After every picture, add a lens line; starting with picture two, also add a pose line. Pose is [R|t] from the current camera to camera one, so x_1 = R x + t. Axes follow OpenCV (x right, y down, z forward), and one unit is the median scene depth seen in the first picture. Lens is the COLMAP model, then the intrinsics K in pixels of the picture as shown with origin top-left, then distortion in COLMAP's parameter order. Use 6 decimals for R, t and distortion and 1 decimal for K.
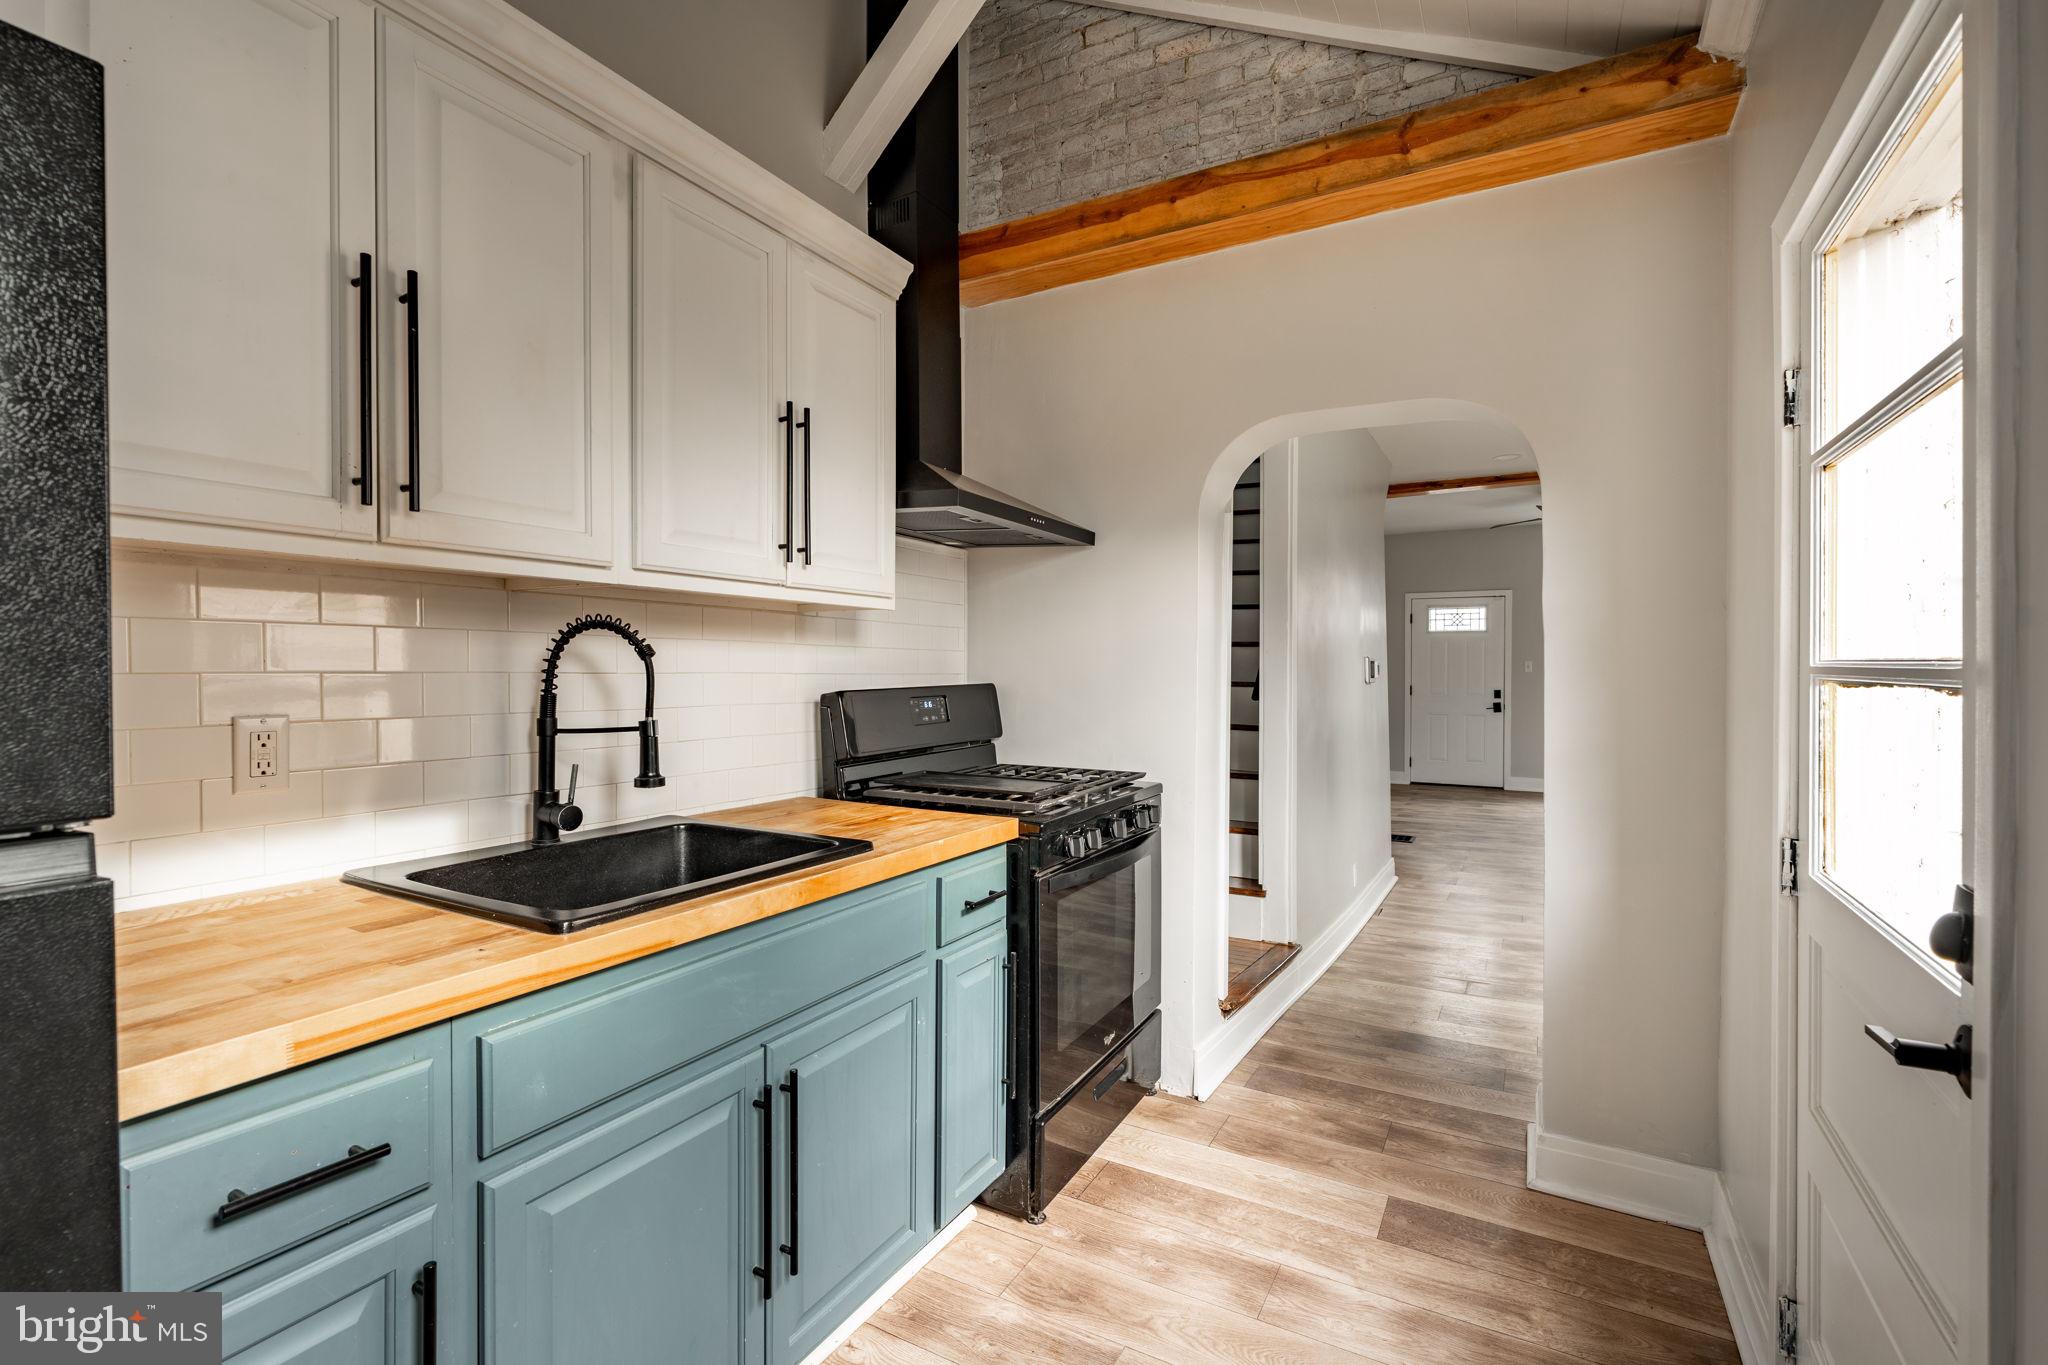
lens RADIAL K [[909.7, 0, 1032.2], [0, 909.7, 671.0], [0, 0, 1]] dist [0.001778, 0.002394]
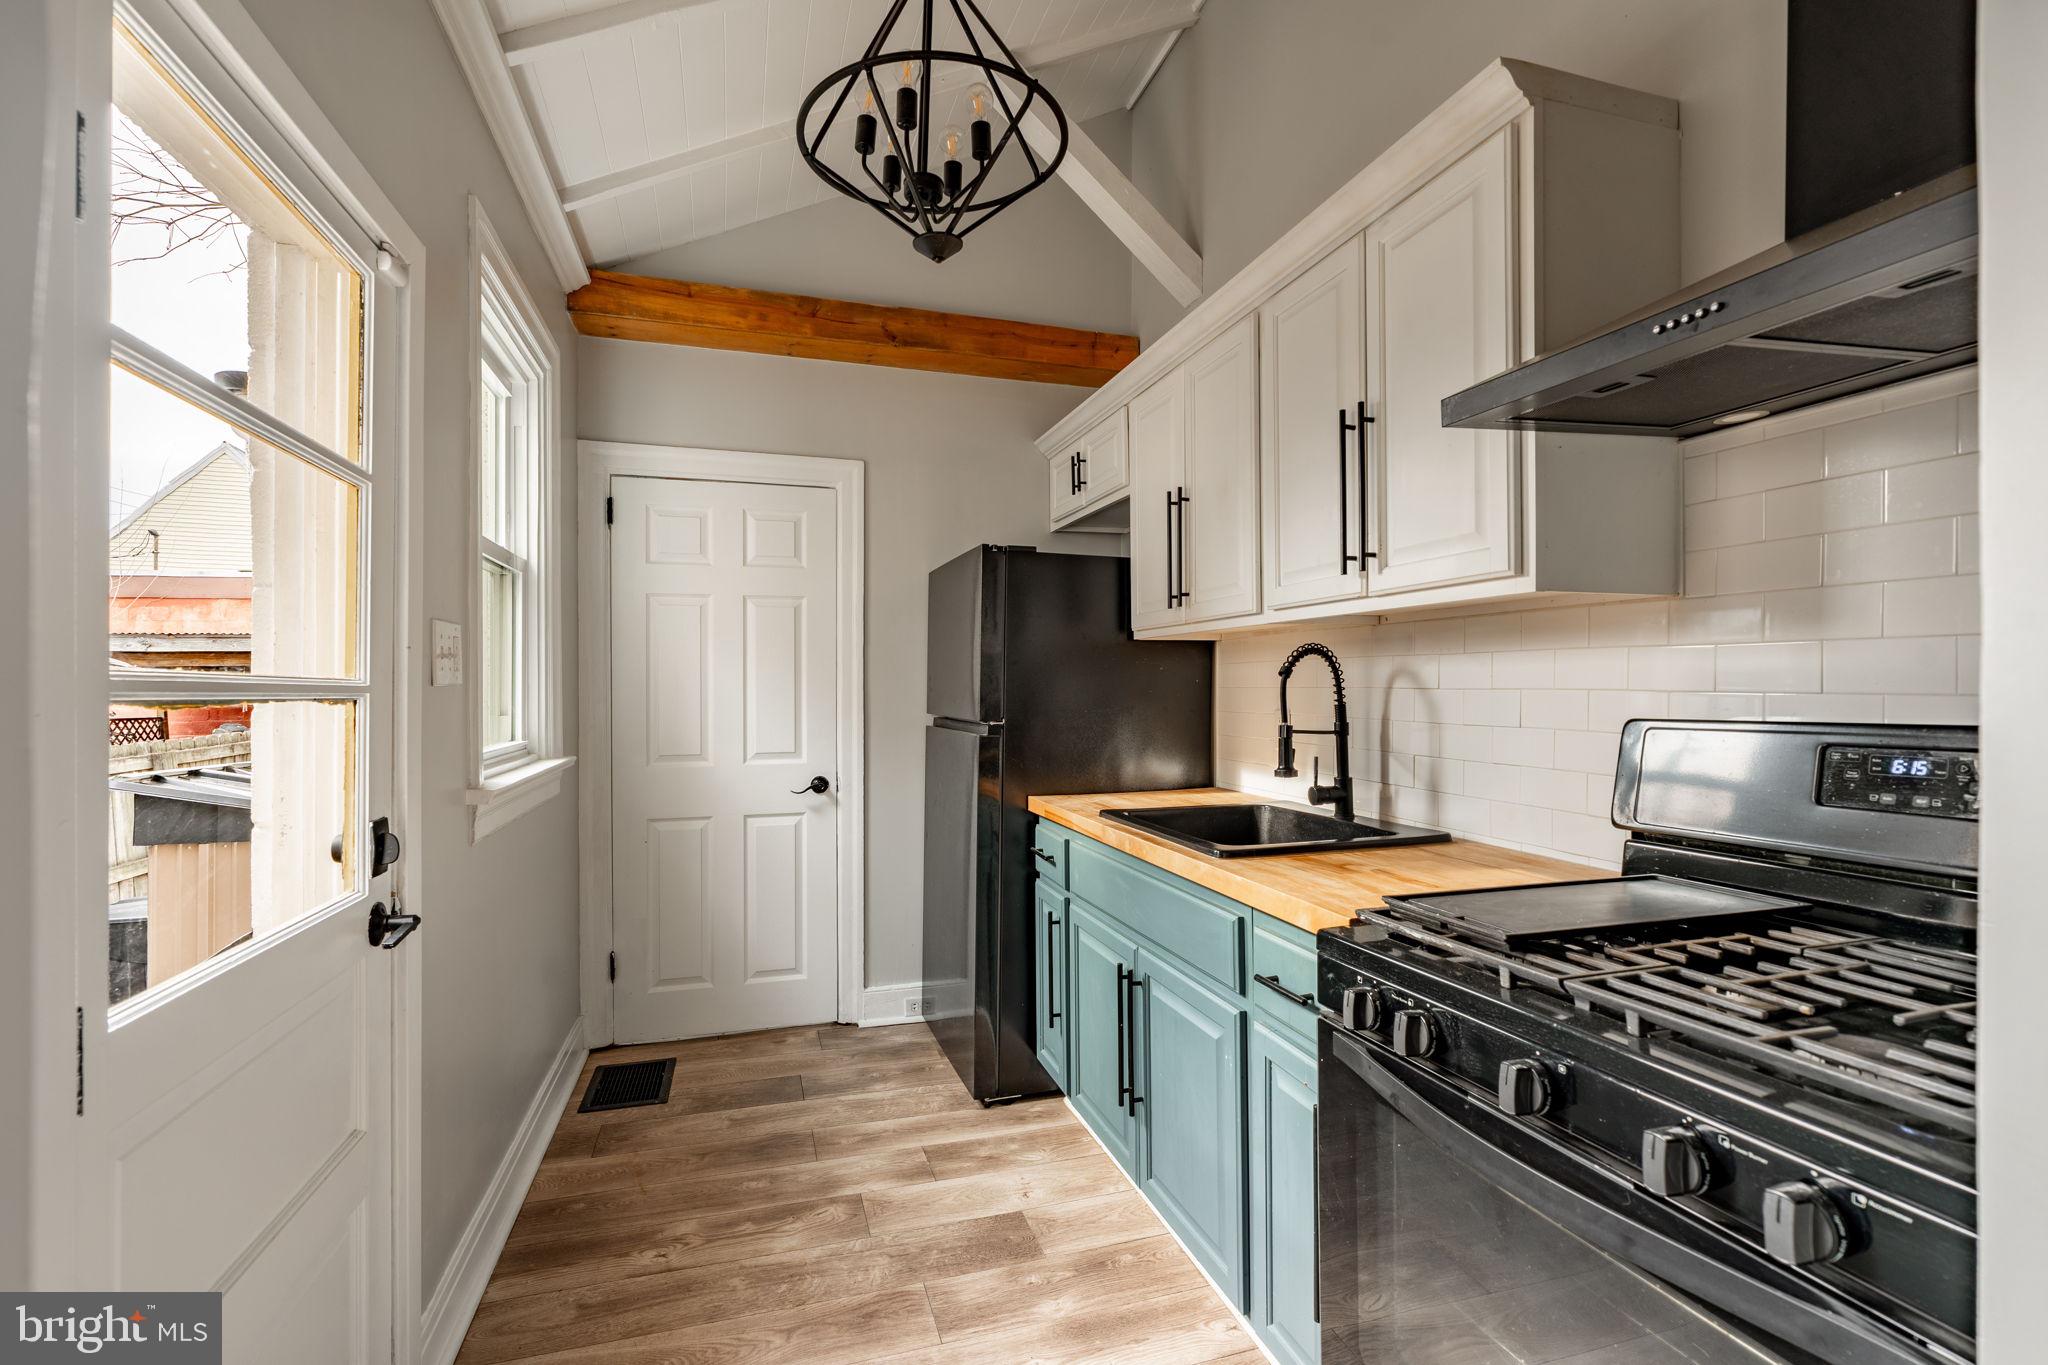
lens RADIAL K [[909.7, 0, 1016.5], [0, 909.7, 682.4], [0, 0, 1]] dist [0.001778, 0.002394]
pose [[-0.699966, -0.001460, -0.714175, 0.633497], [0.001347, 0.999993, -0.003364, -0.000612], [0.714175, -0.003317, -0.699959, 1.347612]]
